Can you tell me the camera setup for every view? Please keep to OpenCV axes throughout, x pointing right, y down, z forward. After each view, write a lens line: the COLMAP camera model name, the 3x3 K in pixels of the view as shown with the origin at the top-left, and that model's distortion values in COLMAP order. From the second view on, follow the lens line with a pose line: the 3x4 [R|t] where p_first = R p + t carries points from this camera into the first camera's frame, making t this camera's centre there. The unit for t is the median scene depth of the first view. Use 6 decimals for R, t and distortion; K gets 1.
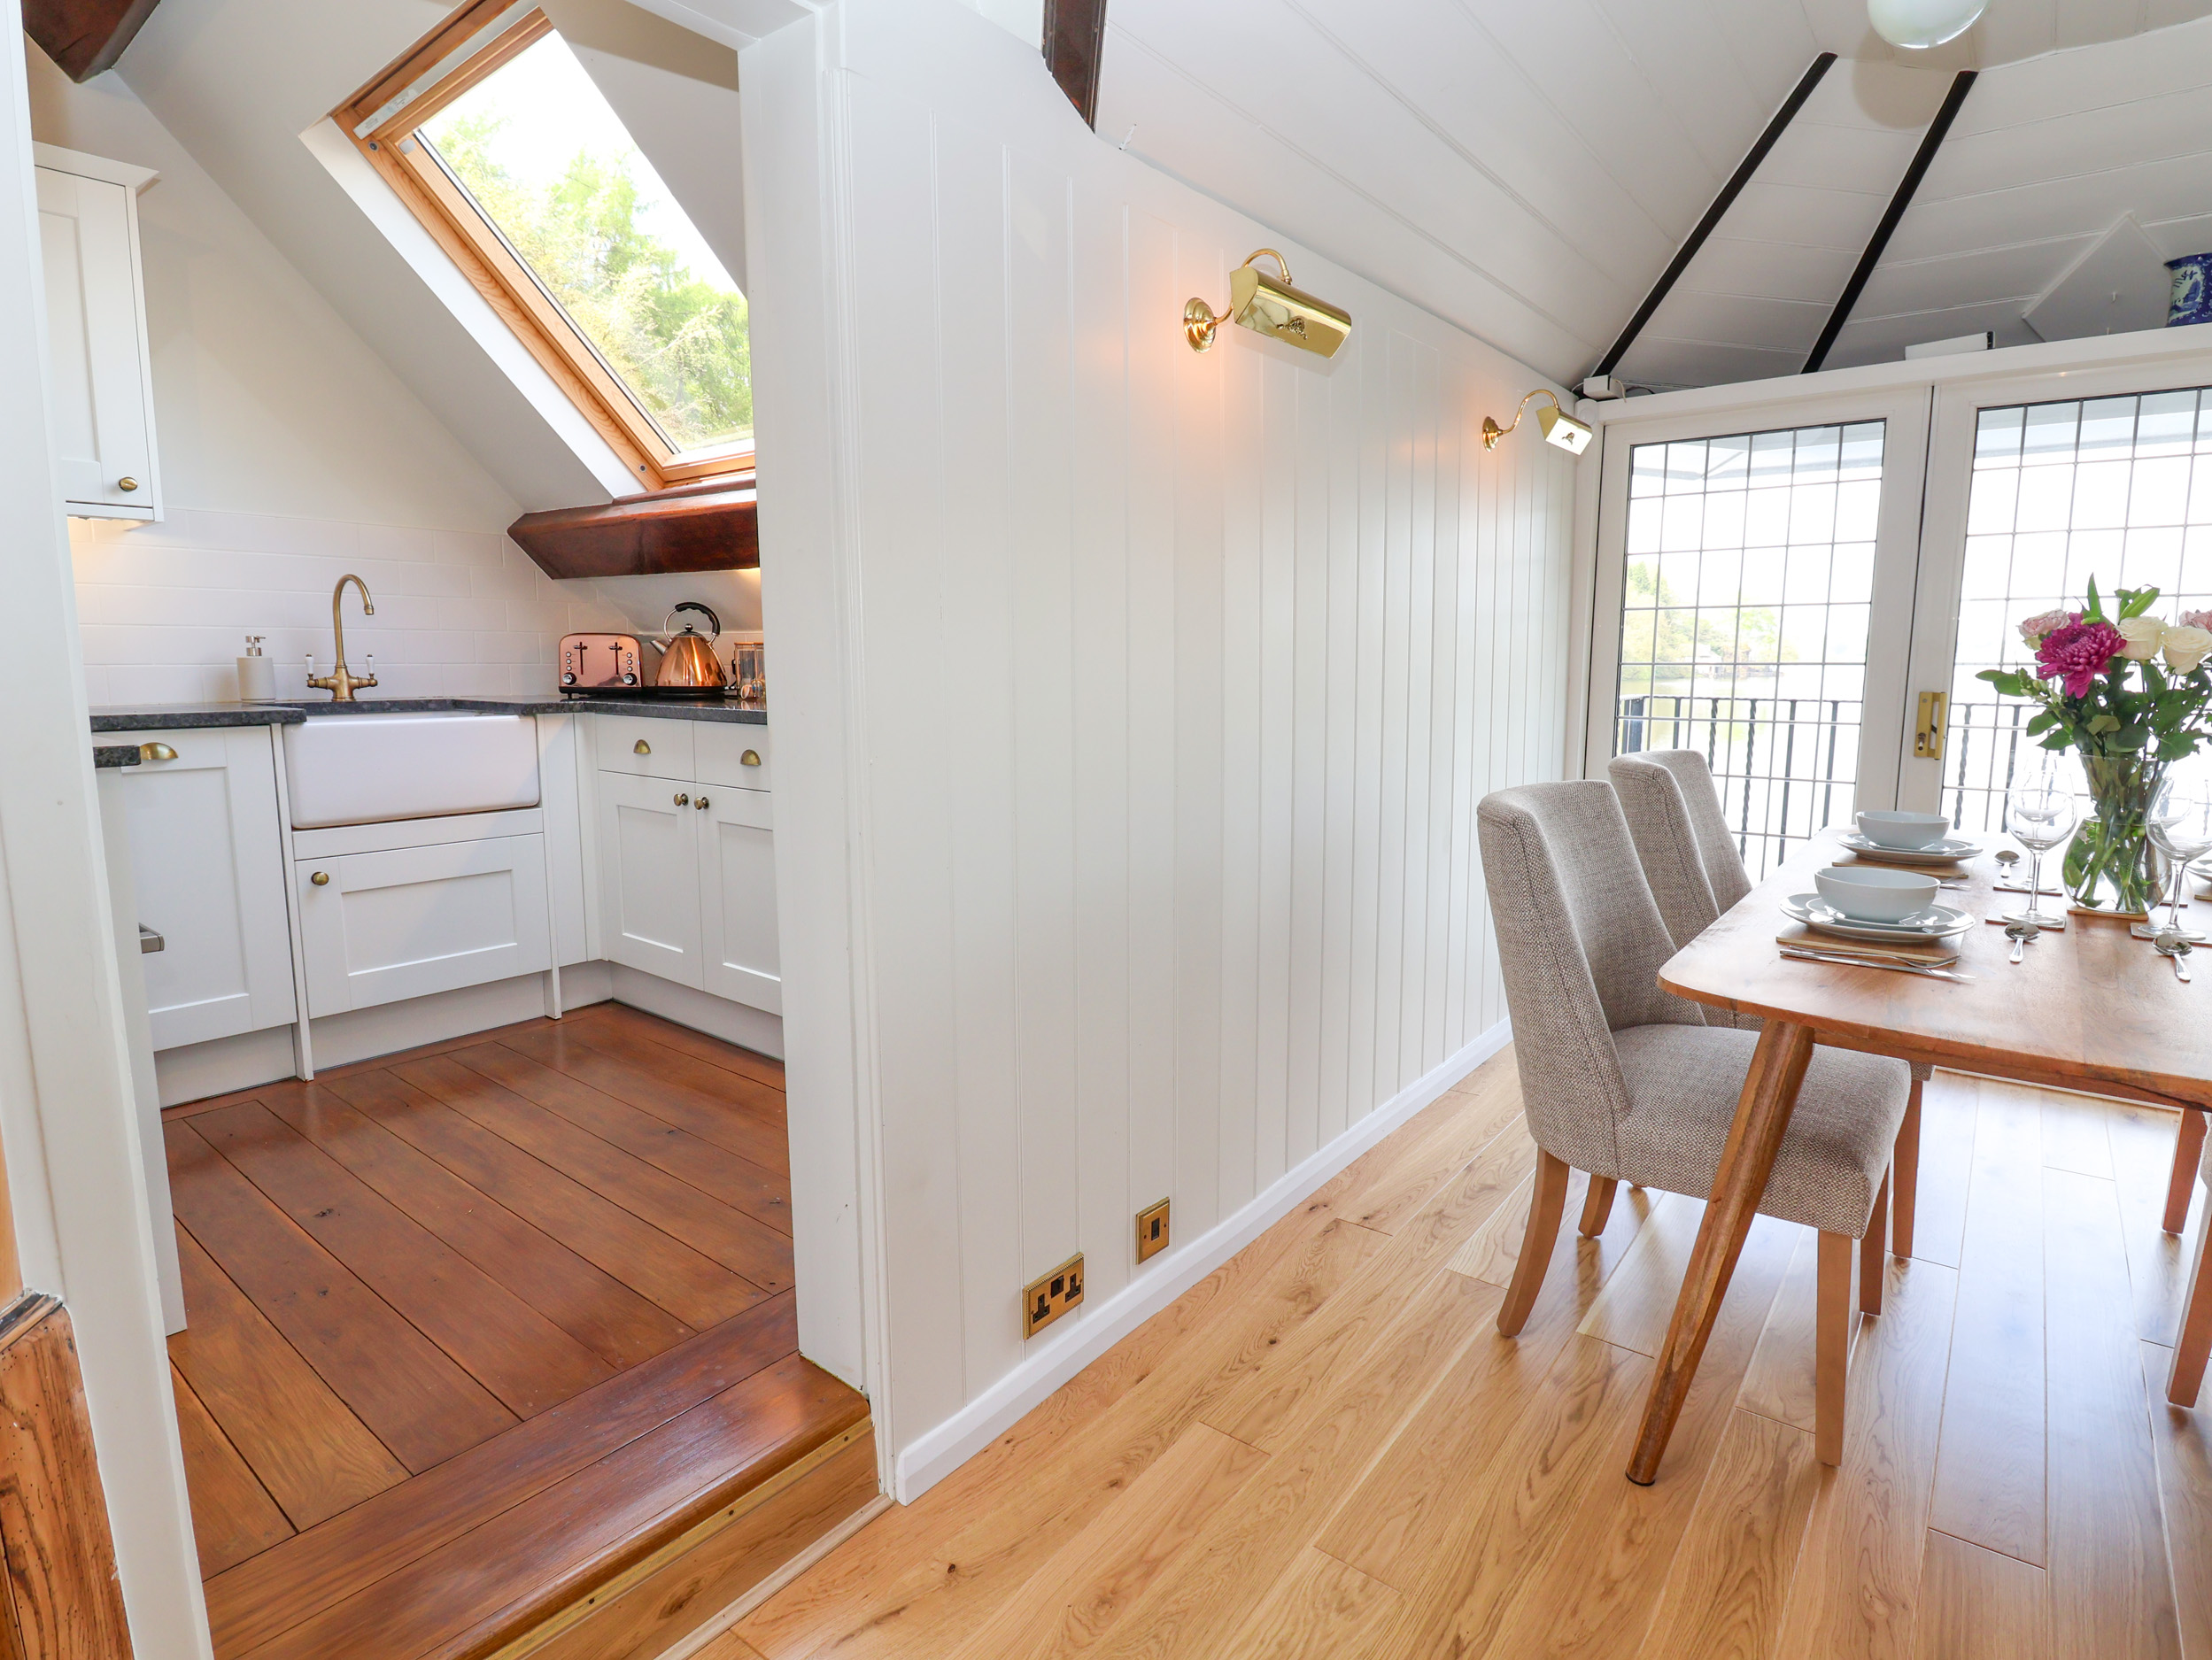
lens RADIAL K [[1162.8, 0, 1103.8], [0, 1162.8, 820.1], [0, 0, 1]] dist [-0.000396, -0.014016]
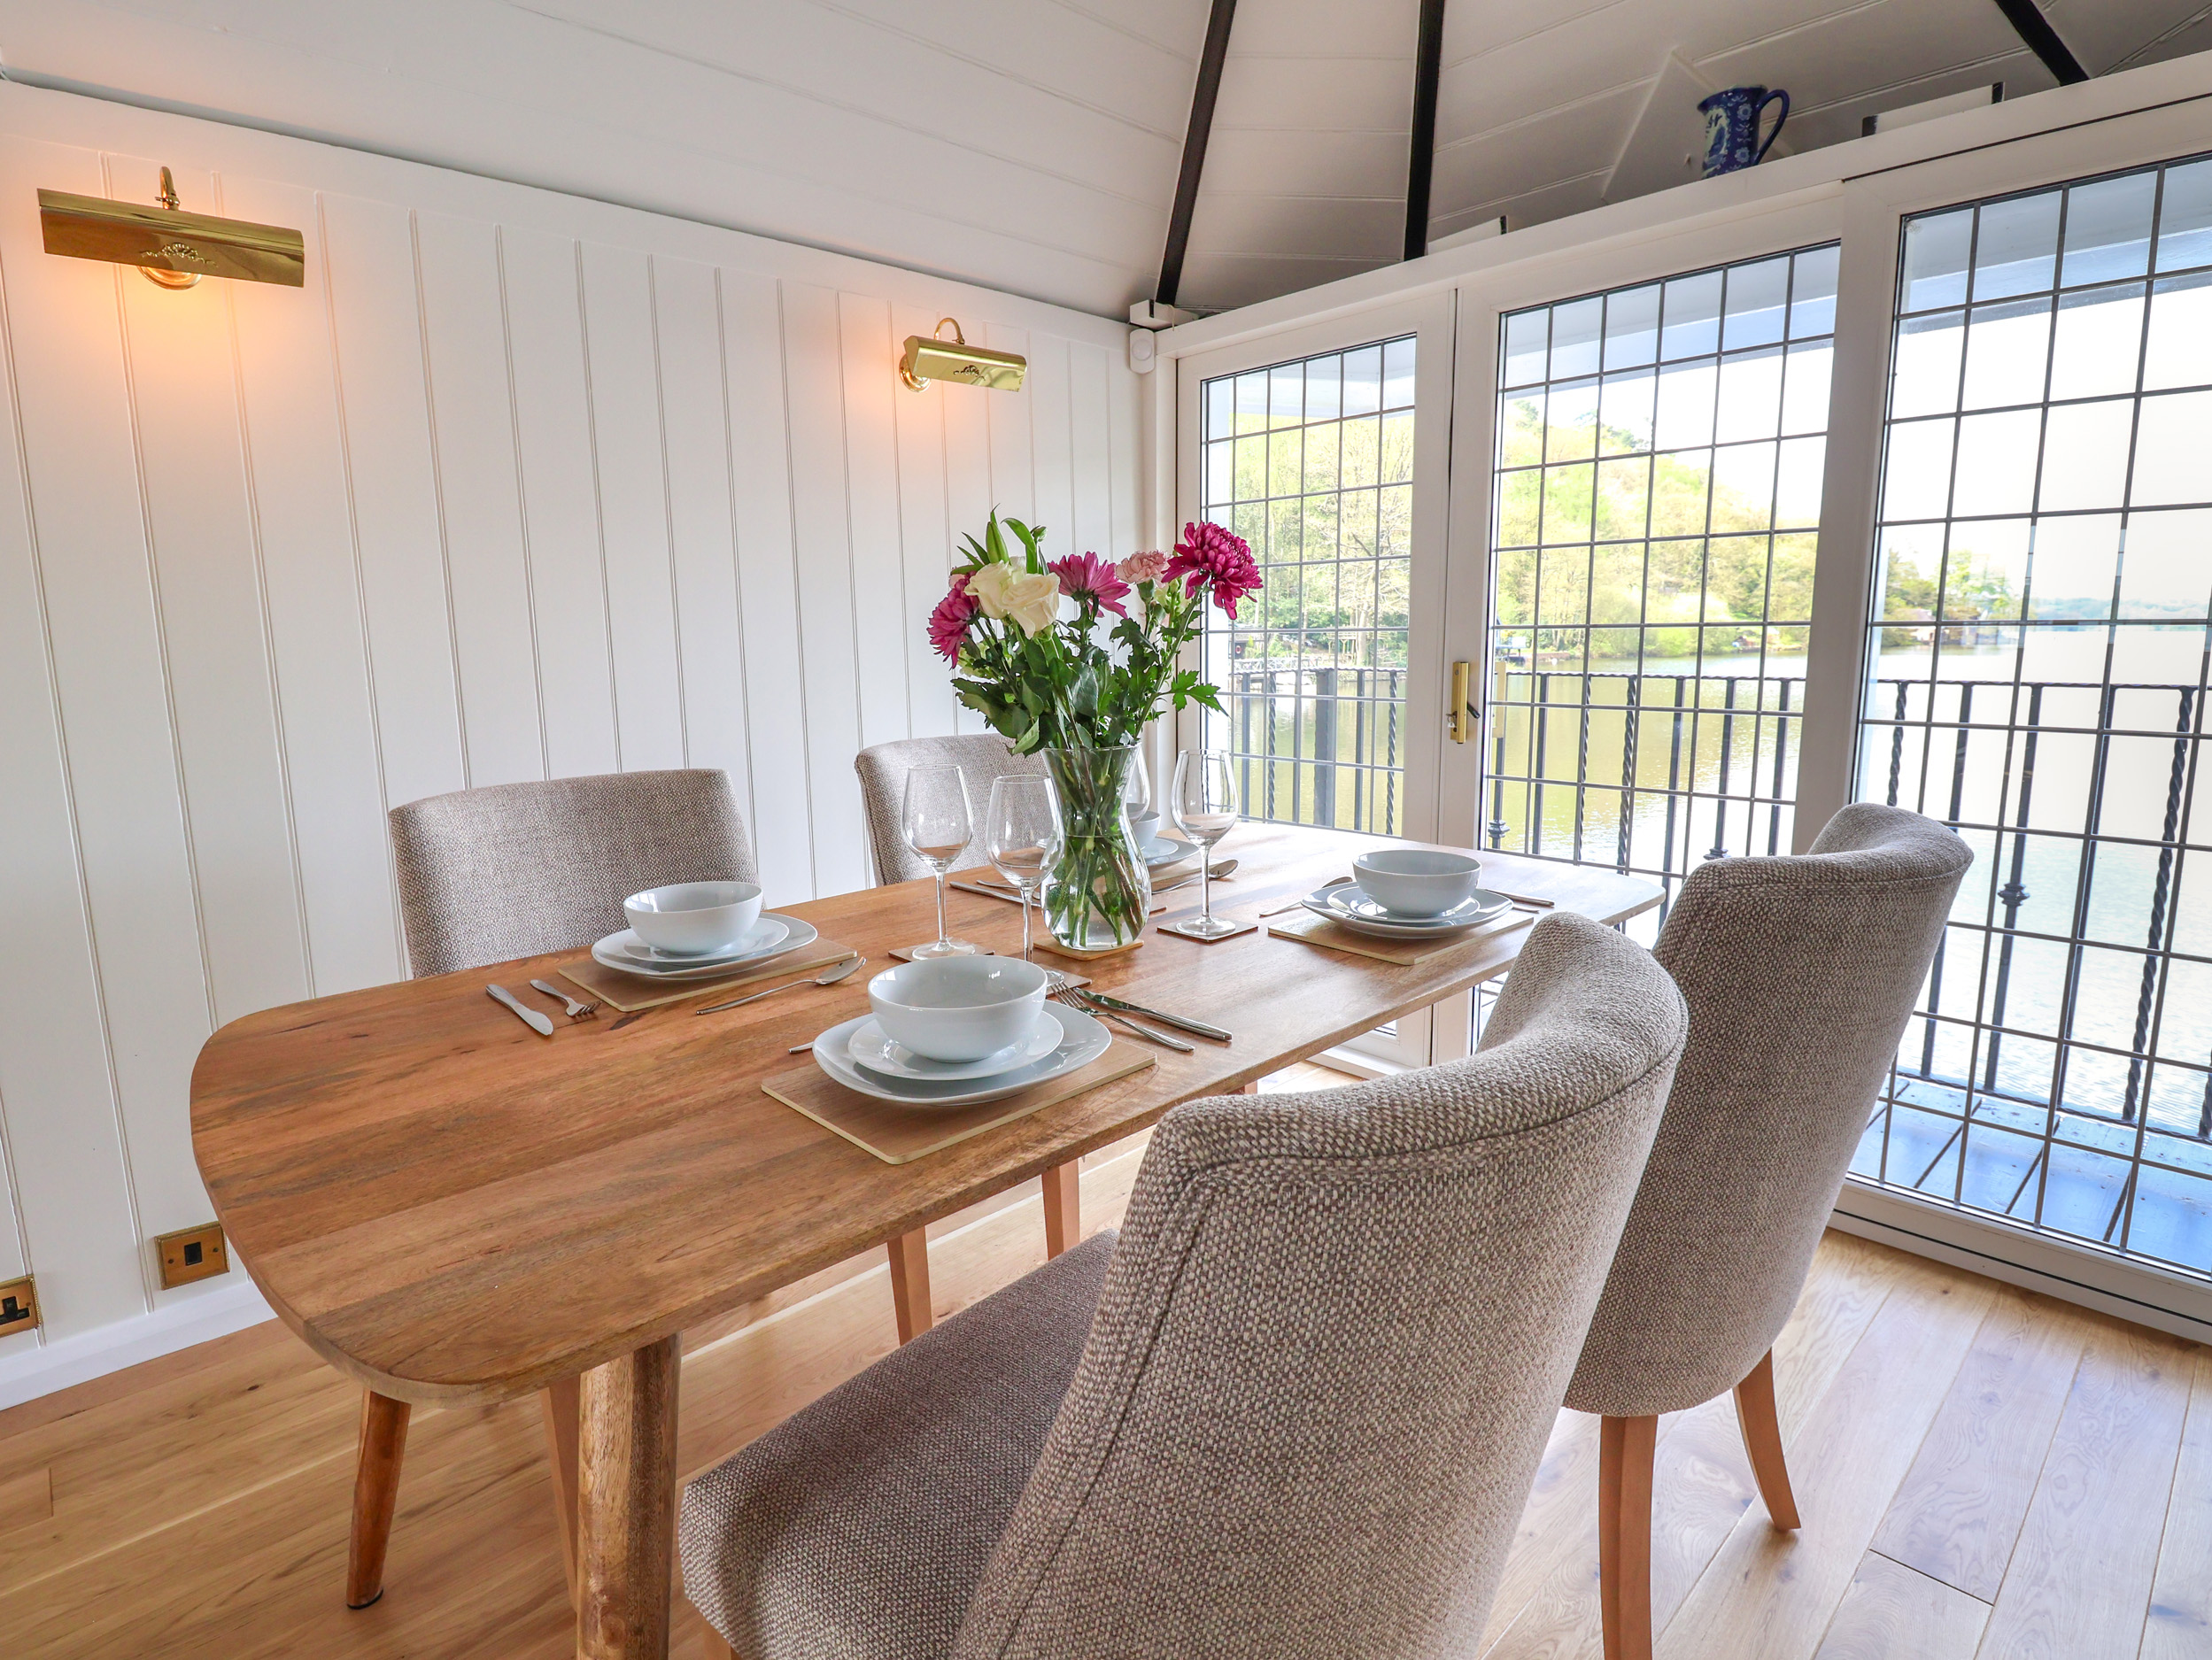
lens RADIAL K [[1162.8, 0, 1103.8], [0, 1162.8, 820.1], [0, 0, 1]] dist [-0.000396, -0.014016]
pose [[0.990769, 0.025310, -0.133181, 0.582958], [-0.022756, 0.999527, 0.020663, -0.011859], [0.133641, -0.017442, 0.990876, 0.146661]]
